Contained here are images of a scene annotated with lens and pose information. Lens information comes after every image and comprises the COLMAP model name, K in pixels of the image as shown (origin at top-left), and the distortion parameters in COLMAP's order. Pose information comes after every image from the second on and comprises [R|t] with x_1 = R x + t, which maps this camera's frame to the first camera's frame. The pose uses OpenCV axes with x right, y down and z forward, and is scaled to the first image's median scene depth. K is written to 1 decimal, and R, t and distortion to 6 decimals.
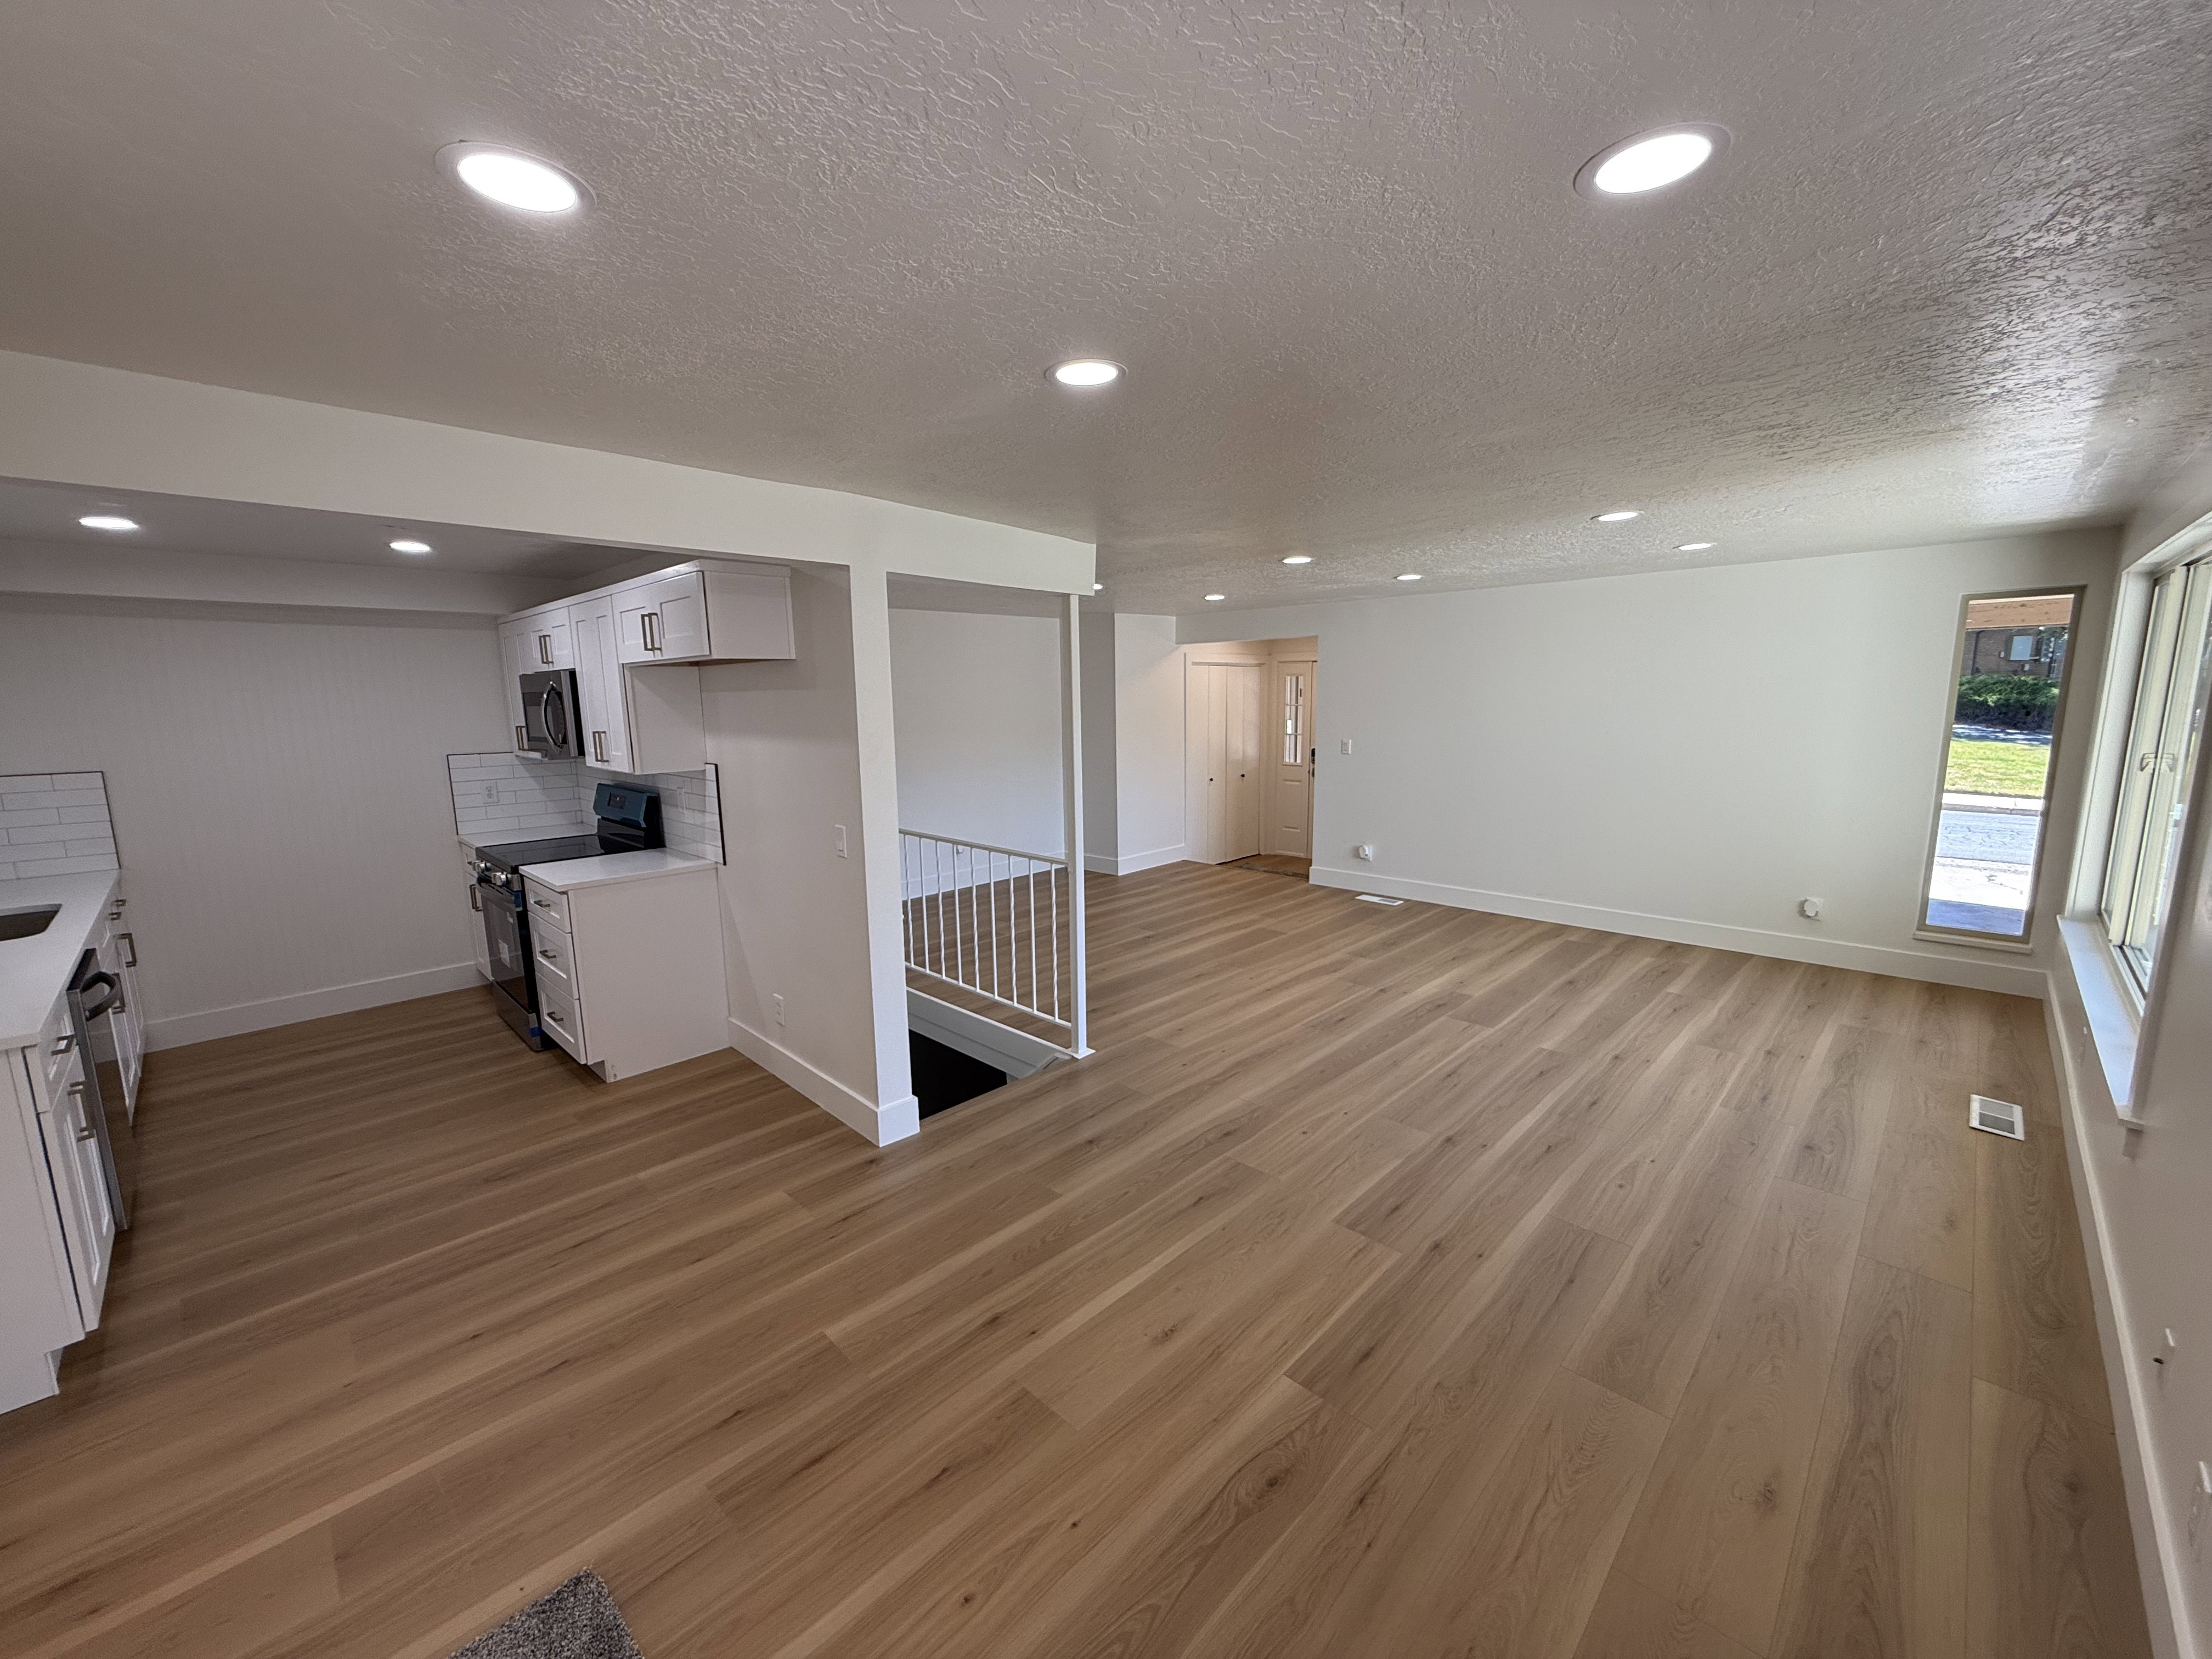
lens RADIAL K [[882.0, 0, 1109.2], [0, 882.0, 831.1], [0, 0, 1]] dist [0.001734, 0.000154]
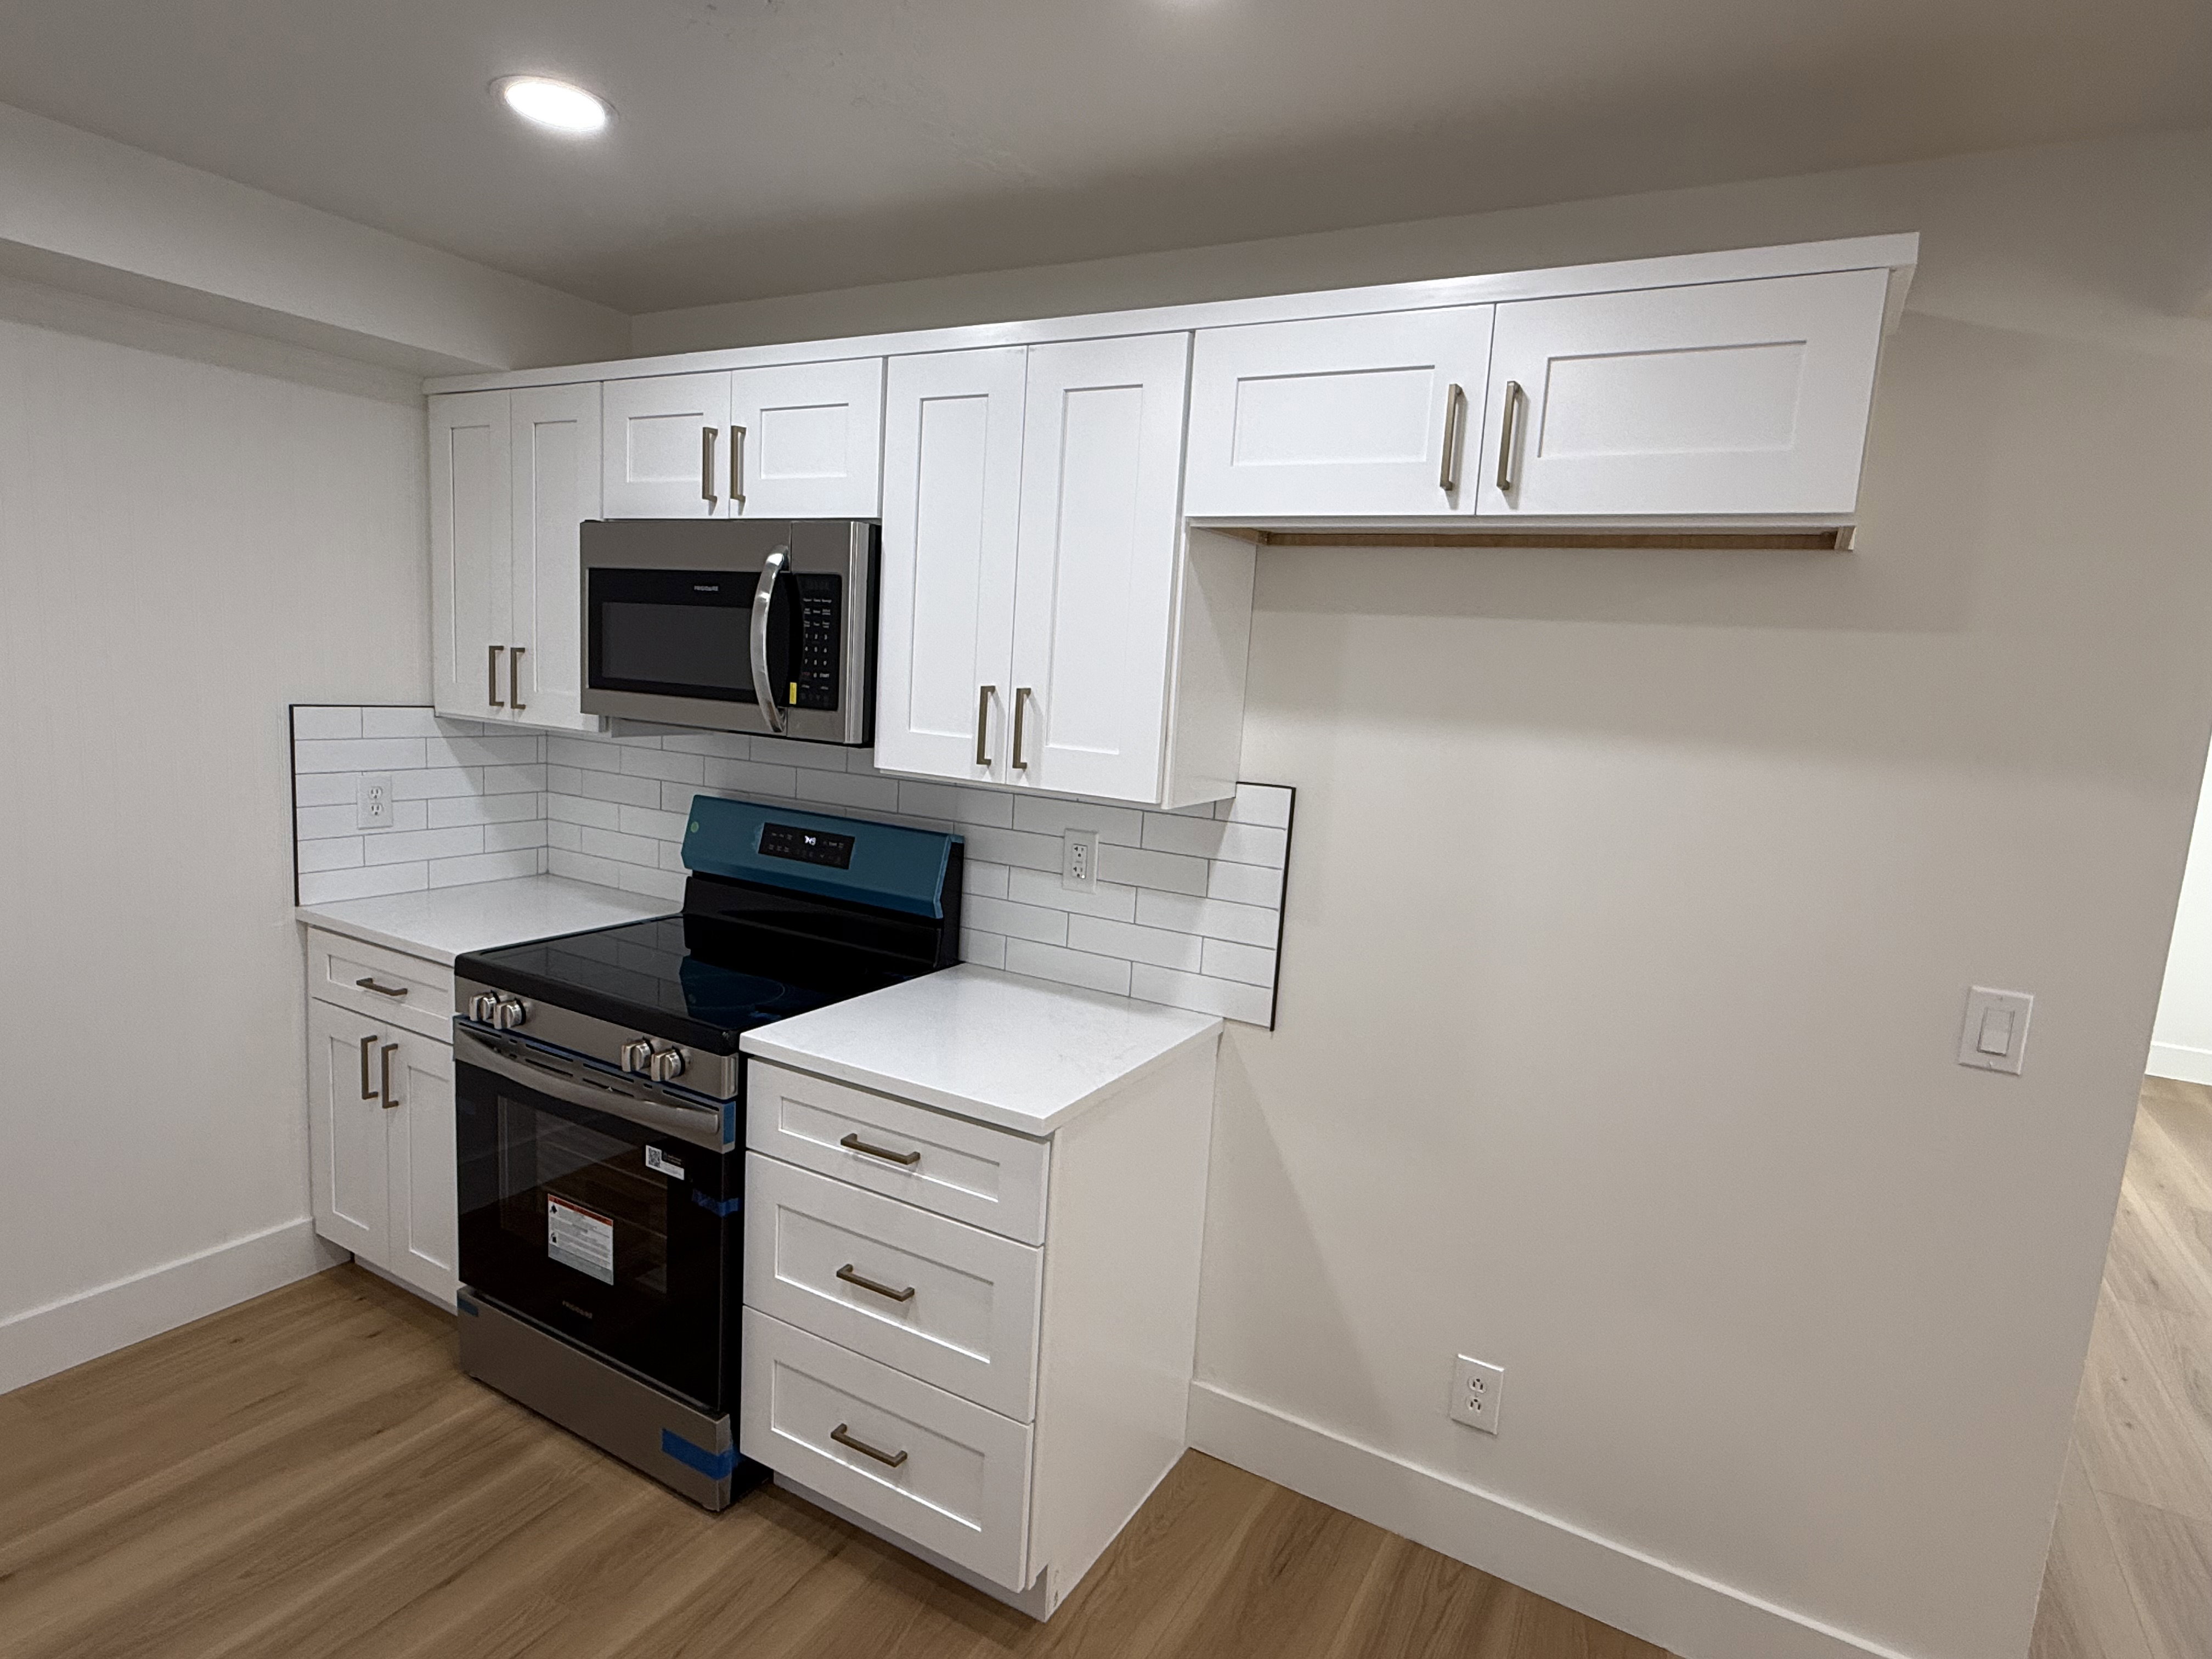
lens RADIAL K [[1226.7, 0, 1099.6], [0, 1226.7, 832.4], [0, 0, 1]] dist [0.003617, 0.000060]
pose [[0.968511, 0.037707, 0.246100, -0.957760], [-0.035802, 0.999284, -0.012213, -0.064222], [-0.246384, 0.003018, 0.969168, 0.676602]]
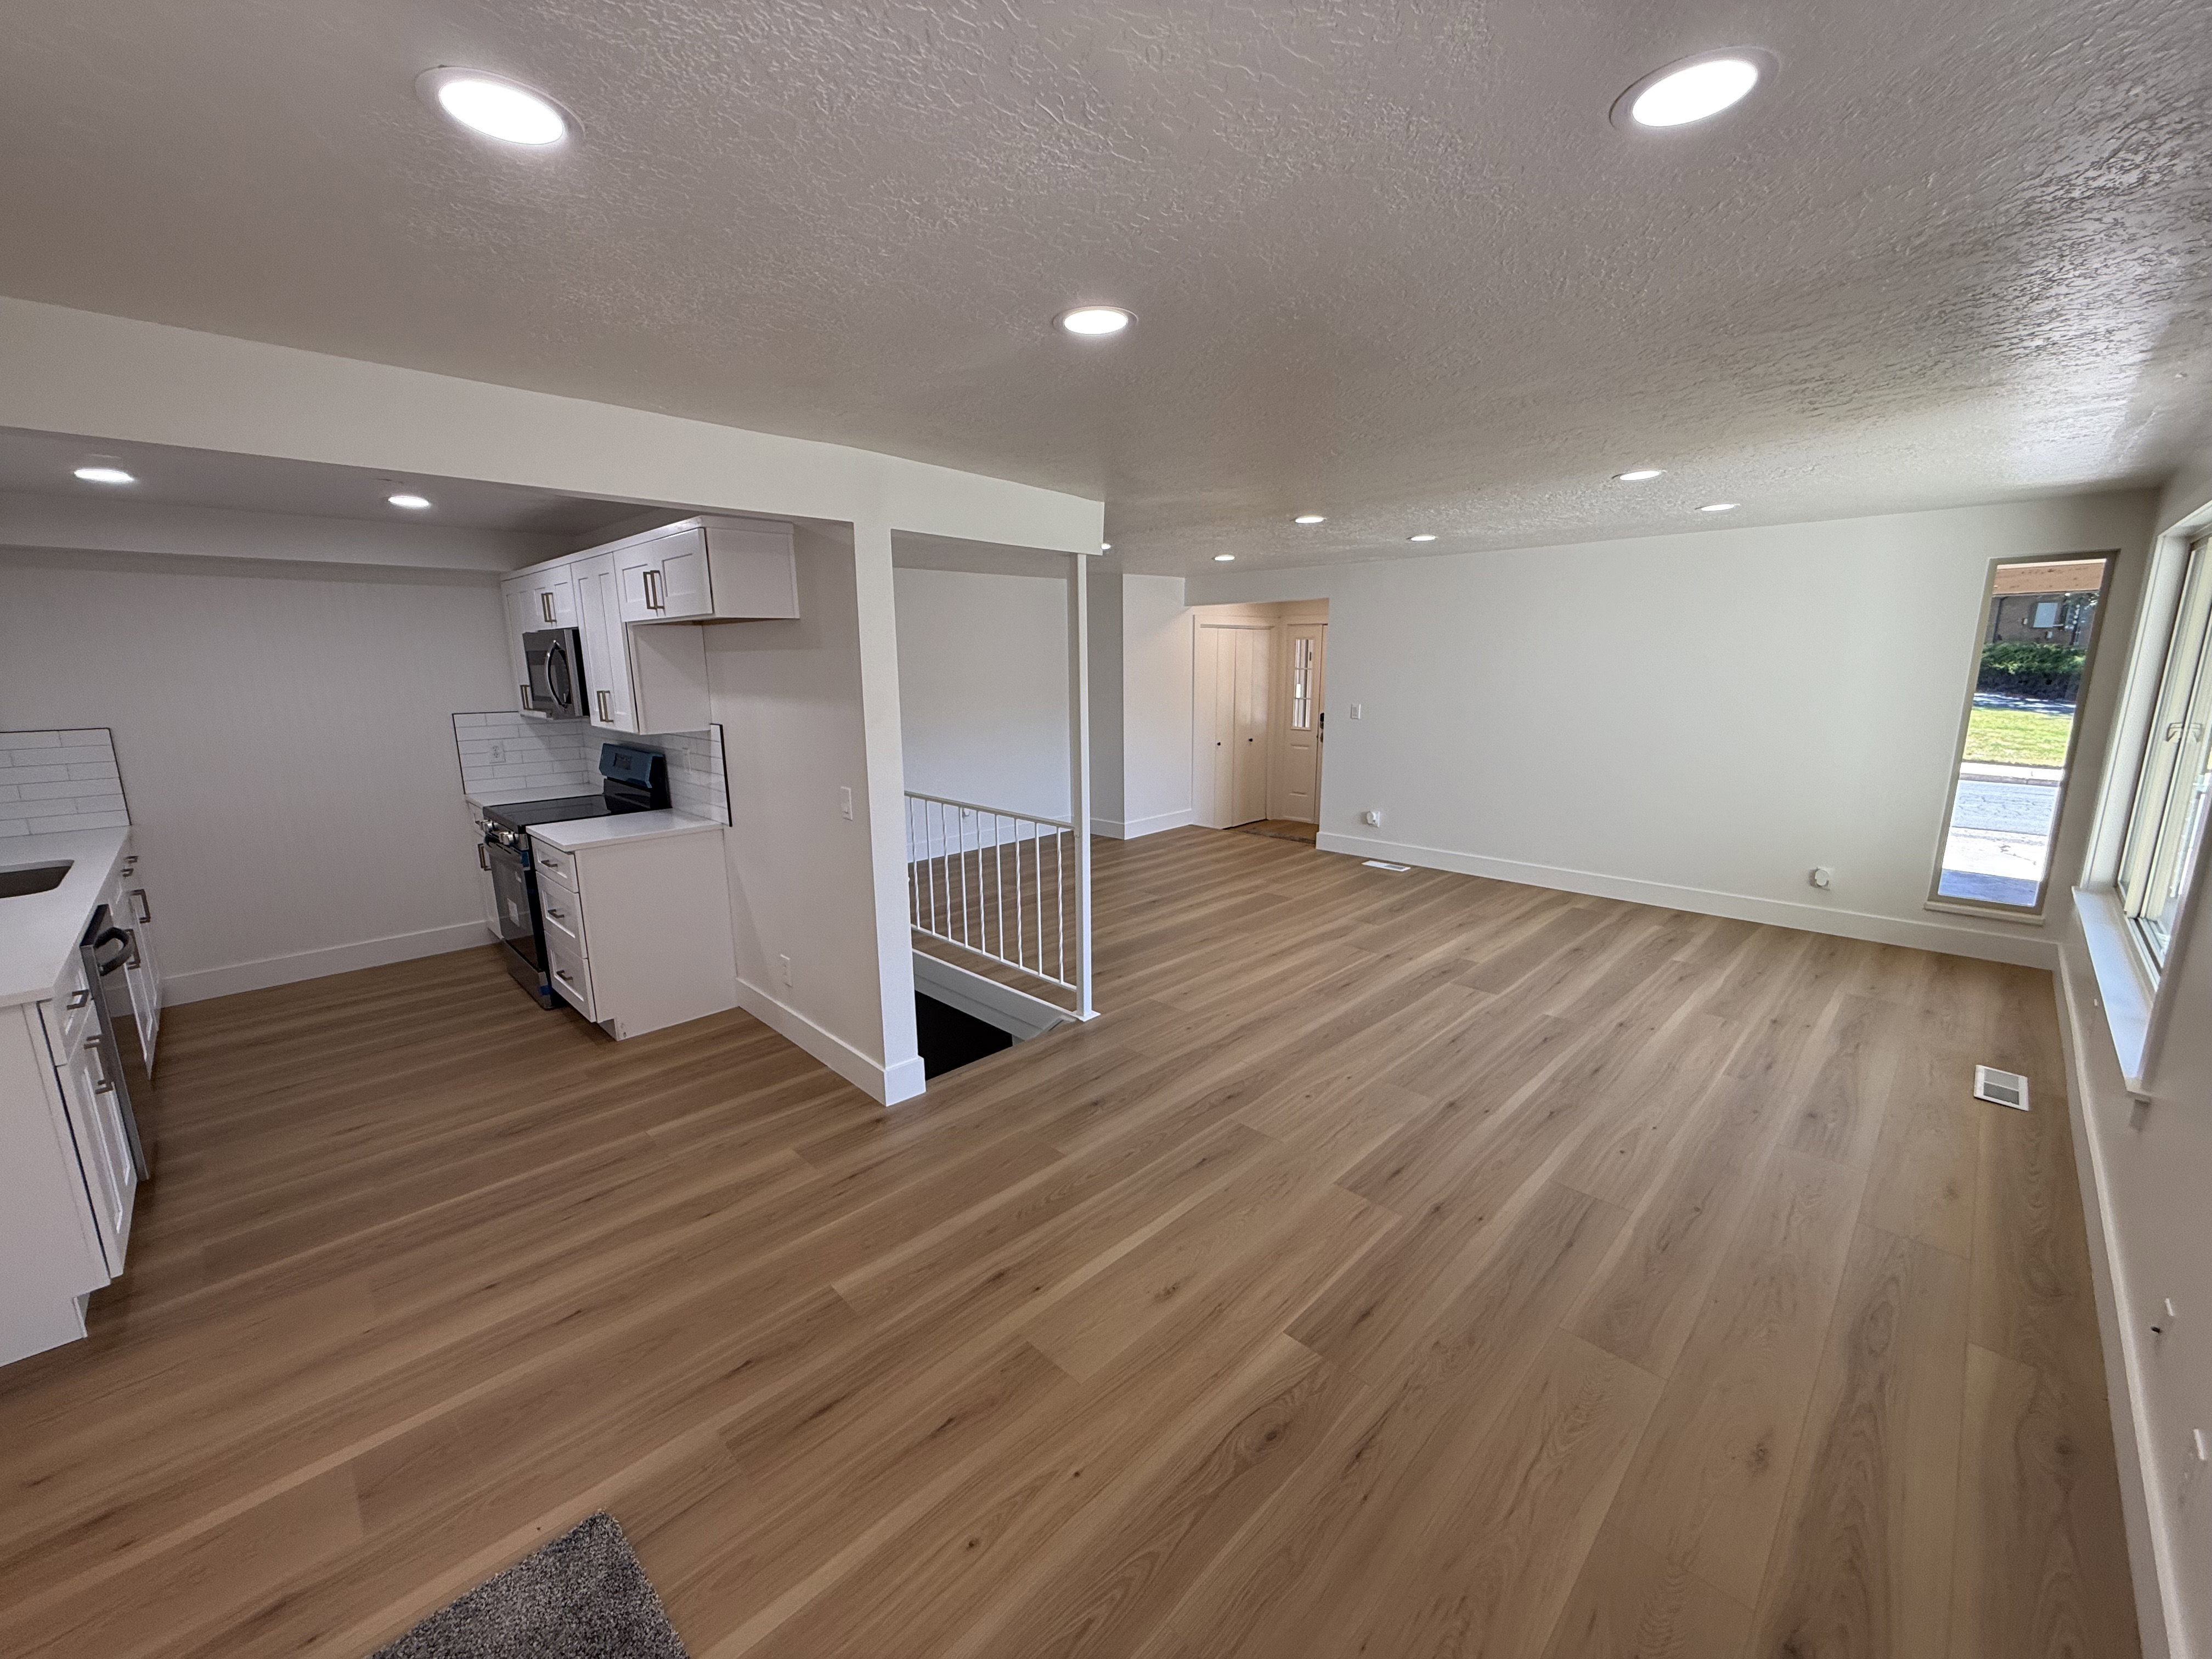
lens RADIAL K [[882.0, 0, 1108.9], [0, 882.0, 831.6], [0, 0, 1]] dist [0.001734, 0.000154]
pose [[0.999943, 0.007302, -0.007831, 0.000523], [-0.006974, 0.999126, 0.041202, 0.000403], [0.008125, -0.041145, 0.999120, 0.007548]]
